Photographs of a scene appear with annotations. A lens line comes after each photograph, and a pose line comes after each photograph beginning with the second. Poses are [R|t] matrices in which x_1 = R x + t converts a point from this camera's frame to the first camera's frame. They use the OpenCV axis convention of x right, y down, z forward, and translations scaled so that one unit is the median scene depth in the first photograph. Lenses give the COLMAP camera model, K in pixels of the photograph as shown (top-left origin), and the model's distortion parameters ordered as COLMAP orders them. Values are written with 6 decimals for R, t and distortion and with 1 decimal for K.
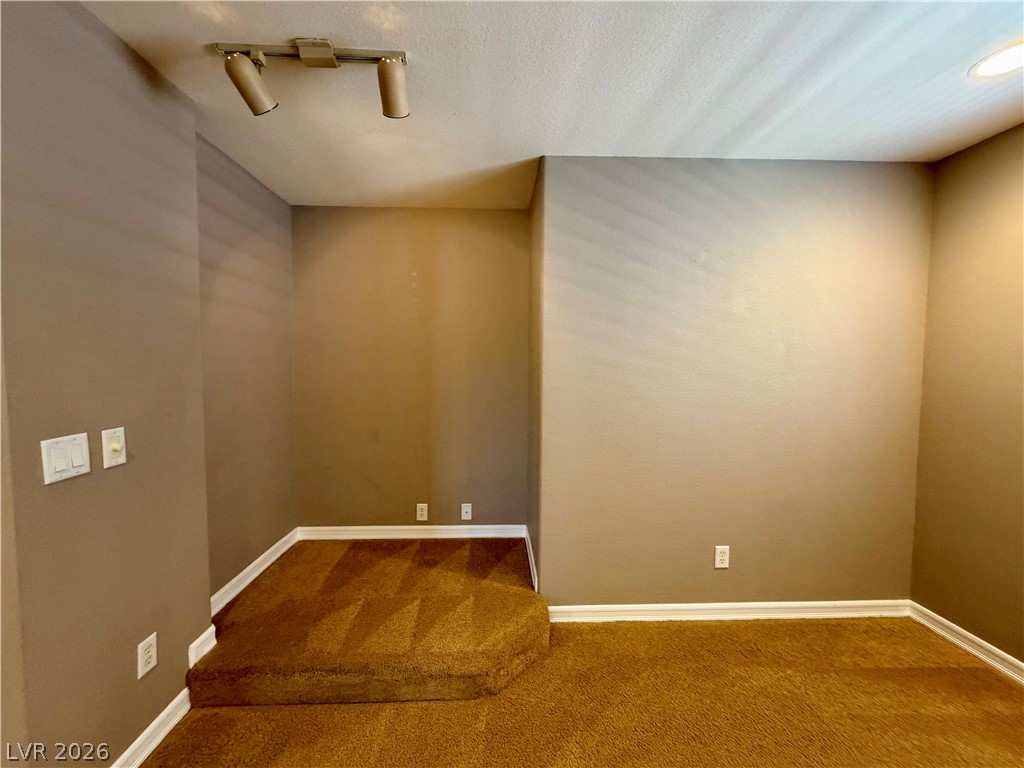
lens RADIAL K [[408.5, 0, 510.9], [0, 408.5, 381.5], [0, 0, 1]] dist [0.012002, 0.000052]
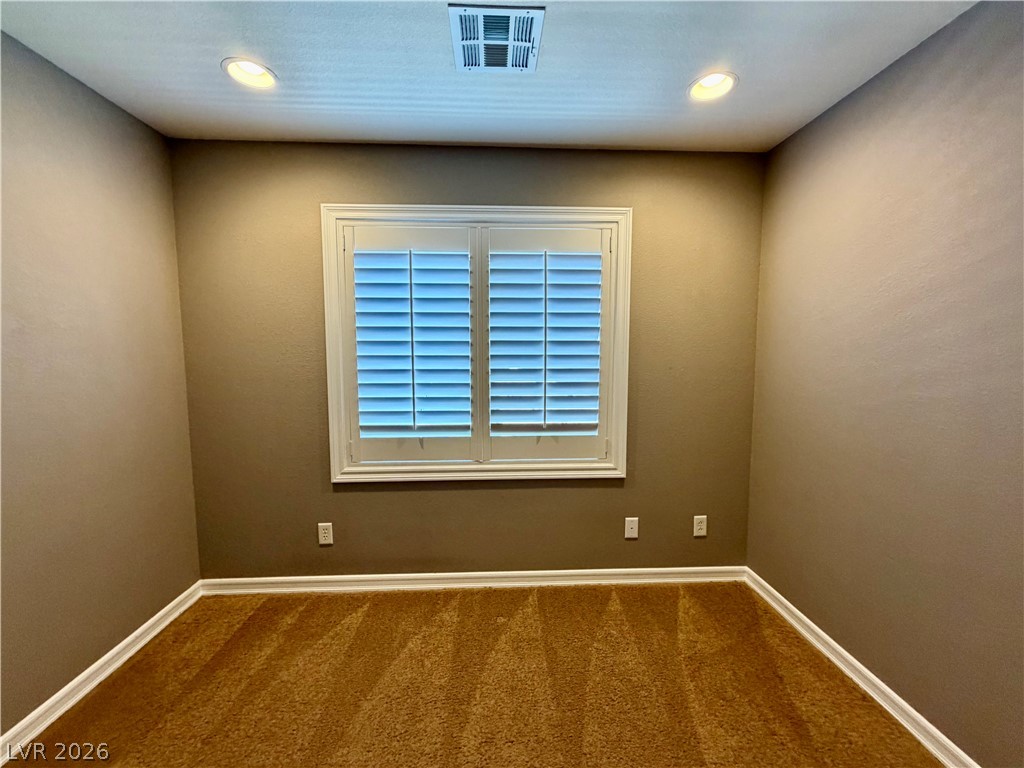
lens RADIAL K [[408.5, 0, 510.2], [0, 408.5, 389.6], [0, 0, 1]] dist [0.012002, 0.000052]
pose [[0.001323, -0.100736, 0.994912, 0.003926], [0.038419, 0.994184, 0.100611, -0.013553], [-0.999261, 0.038090, 0.005185, 0.279115]]
